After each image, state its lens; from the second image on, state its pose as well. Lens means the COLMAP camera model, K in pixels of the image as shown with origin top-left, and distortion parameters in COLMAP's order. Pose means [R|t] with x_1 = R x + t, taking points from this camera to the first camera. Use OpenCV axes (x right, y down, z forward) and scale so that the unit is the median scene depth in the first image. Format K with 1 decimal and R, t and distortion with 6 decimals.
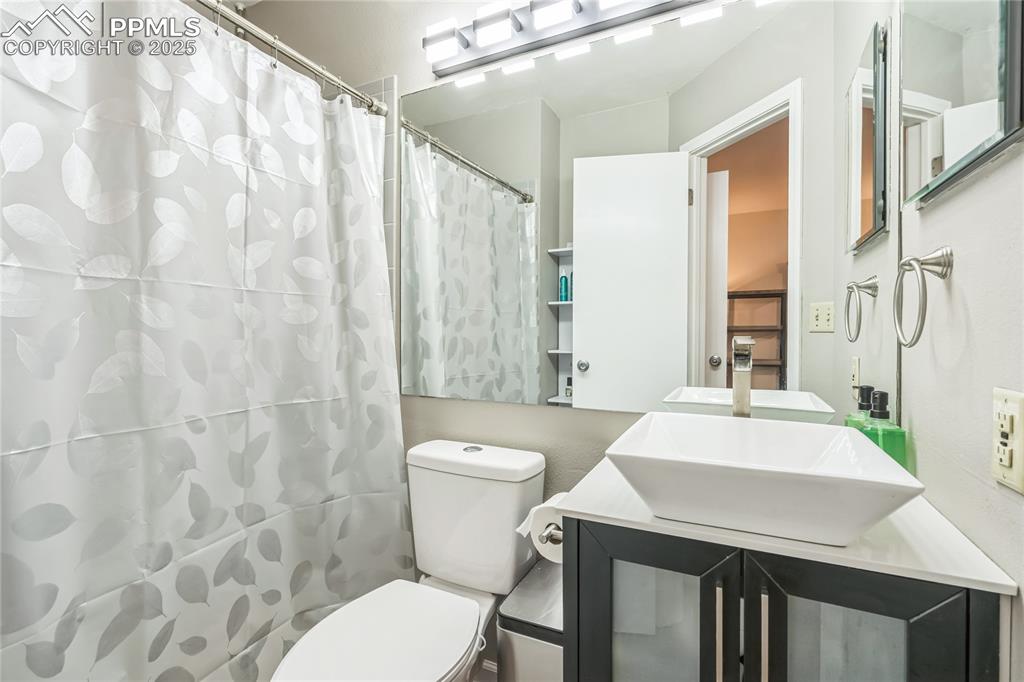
lens RADIAL K [[469.3, 0, 508.8], [0, 469.3, 341.4], [0, 0, 1]] dist [-0.003285, 0.001046]
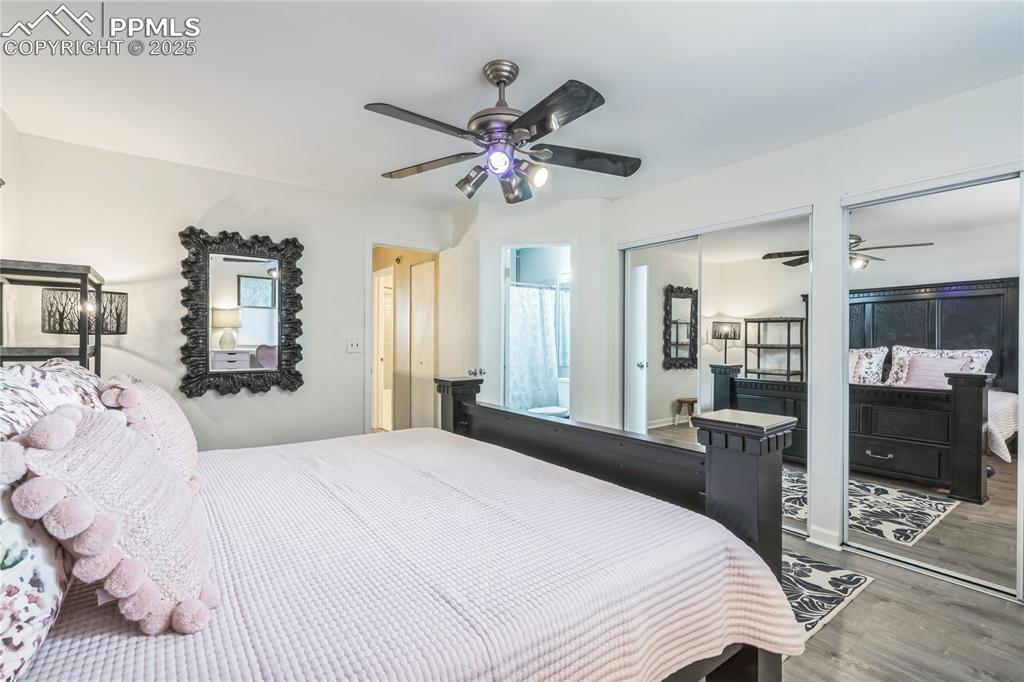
lens RADIAL K [[469.3, 0, 510.2], [0, 469.3, 347.4], [0, 0, 1]] dist [-0.003285, 0.001046]
pose [[0.893297, 0.000271, -0.449467, 1.196816], [-0.006918, 0.999890, -0.013145, 0.020898], [0.449414, 0.014851, 0.893200, -2.706127]]
